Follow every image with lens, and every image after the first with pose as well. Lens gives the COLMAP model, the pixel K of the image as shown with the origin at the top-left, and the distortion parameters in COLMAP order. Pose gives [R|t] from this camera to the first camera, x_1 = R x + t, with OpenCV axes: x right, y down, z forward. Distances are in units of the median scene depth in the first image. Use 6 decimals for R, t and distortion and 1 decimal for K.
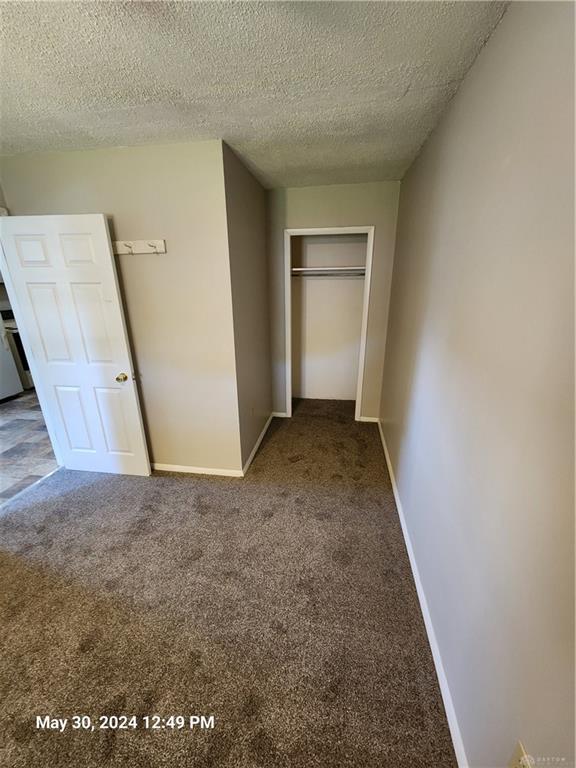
lens RADIAL K [[314.7, 0, 287.8], [0, 314.7, 385.5], [0, 0, 1]] dist [0.002933, 0.000336]
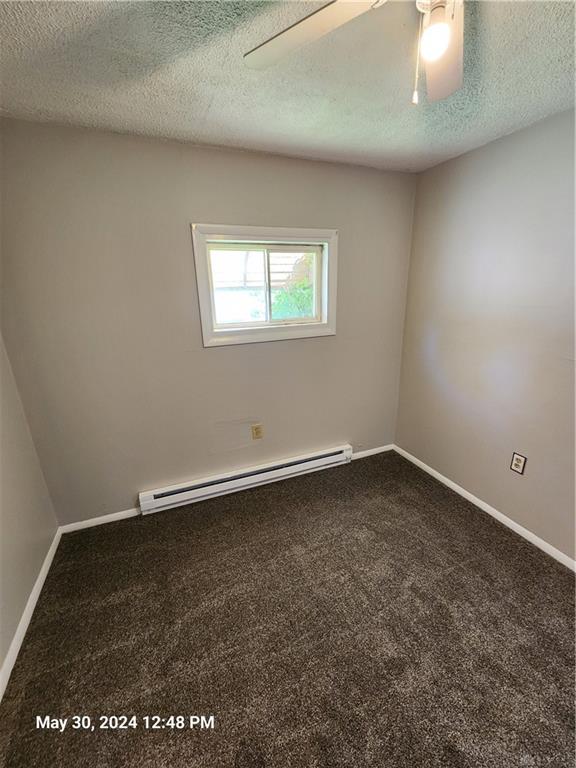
lens RADIAL K [[314.7, 0, 287.8], [0, 314.7, 385.5], [0, 0, 1]] dist [0.002933, 0.000336]
pose [[-0.846848, 0.189444, -0.496951, -0.060384], [-0.143304, 0.818566, 0.556250, -0.212501], [0.512165, 0.542274, -0.666053, 0.602925]]
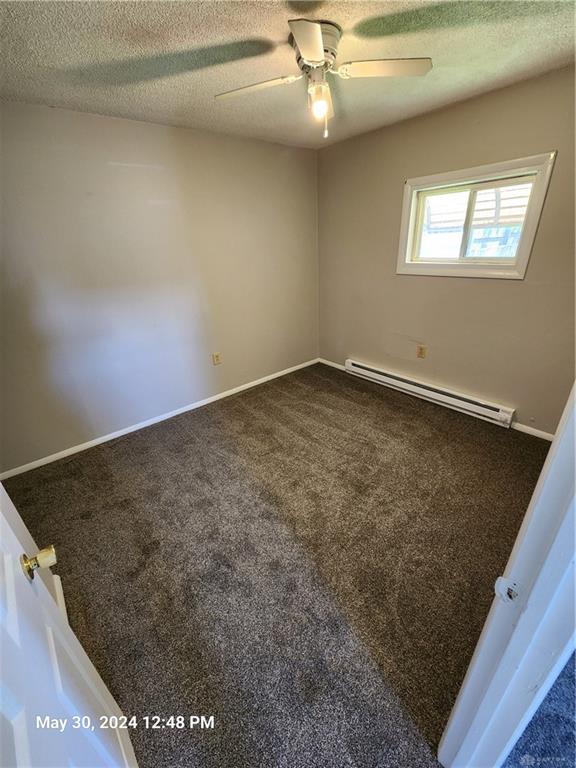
lens RADIAL K [[314.7, 0, 287.8], [0, 314.7, 385.5], [0, 0, 1]] dist [0.002933, 0.000336]
pose [[-0.758719, -0.227329, 0.610465, -1.075320], [0.268111, 0.745101, 0.610689, -0.352996], [-0.593685, 0.627013, -0.504373, 1.104291]]
